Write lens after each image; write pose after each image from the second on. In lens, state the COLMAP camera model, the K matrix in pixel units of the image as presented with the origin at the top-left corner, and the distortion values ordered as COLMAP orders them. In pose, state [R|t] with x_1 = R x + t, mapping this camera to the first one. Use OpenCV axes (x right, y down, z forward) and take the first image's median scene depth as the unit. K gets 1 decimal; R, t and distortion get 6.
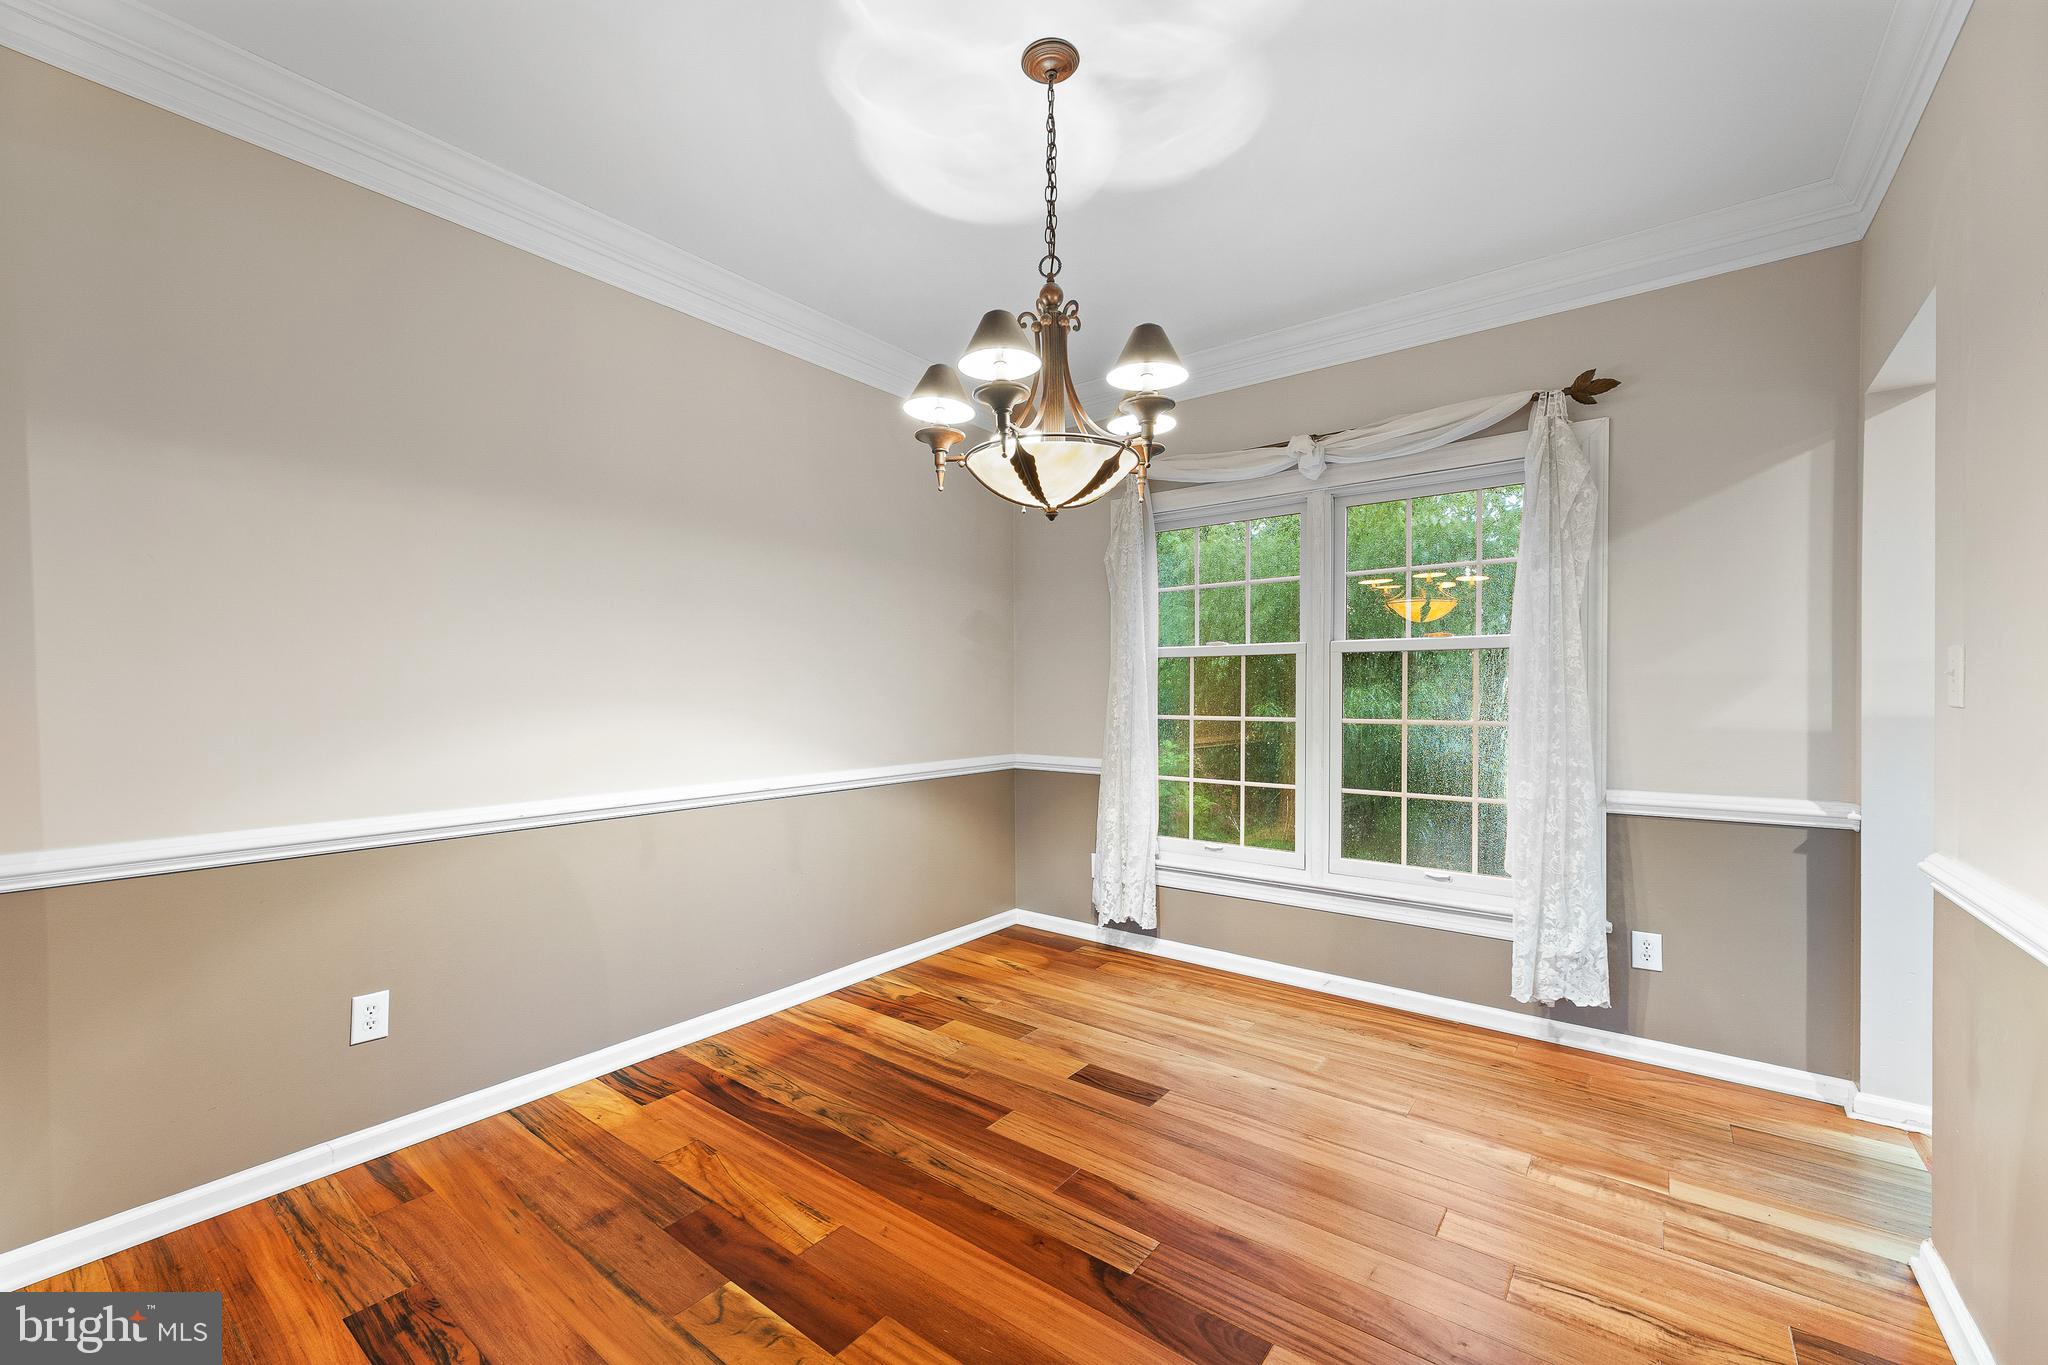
lens RADIAL K [[824.9, 0, 1024.0], [0, 824.9, 682.5], [0, 0, 1]] dist [0.000913, 0.000242]
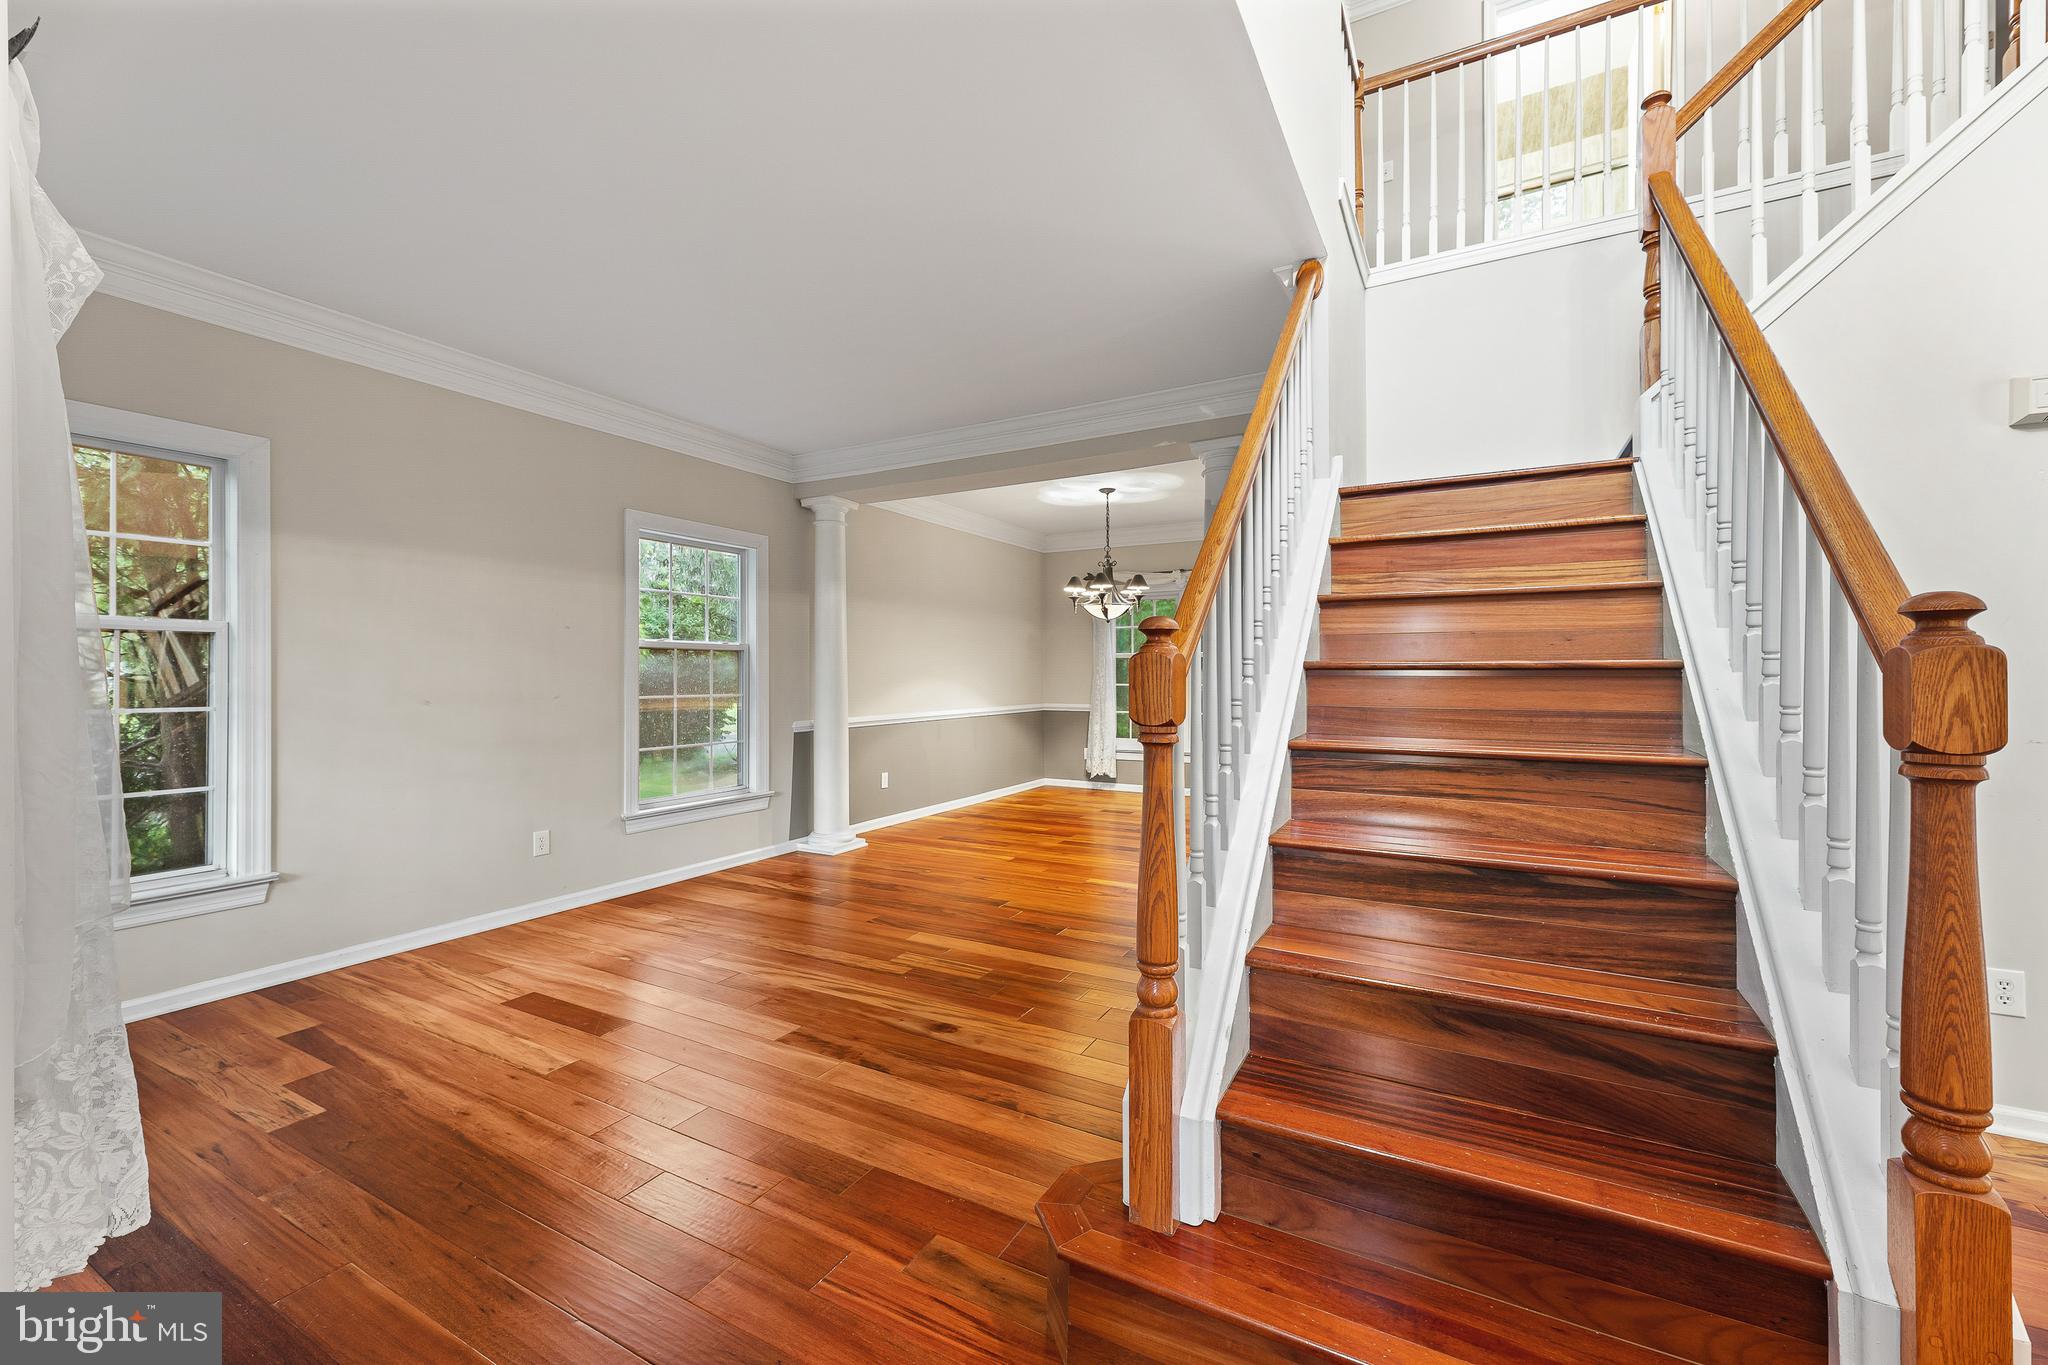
lens RADIAL K [[824.9, 0, 1024.0], [0, 824.9, 682.5], [0, 0, 1]] dist [0.000913, 0.000242]
pose [[0.990297, -0.008837, 0.138687, -0.398002], [0.006778, 0.999860, 0.015312, -0.000899], [-0.138803, -0.014223, 0.990218, -1.194721]]
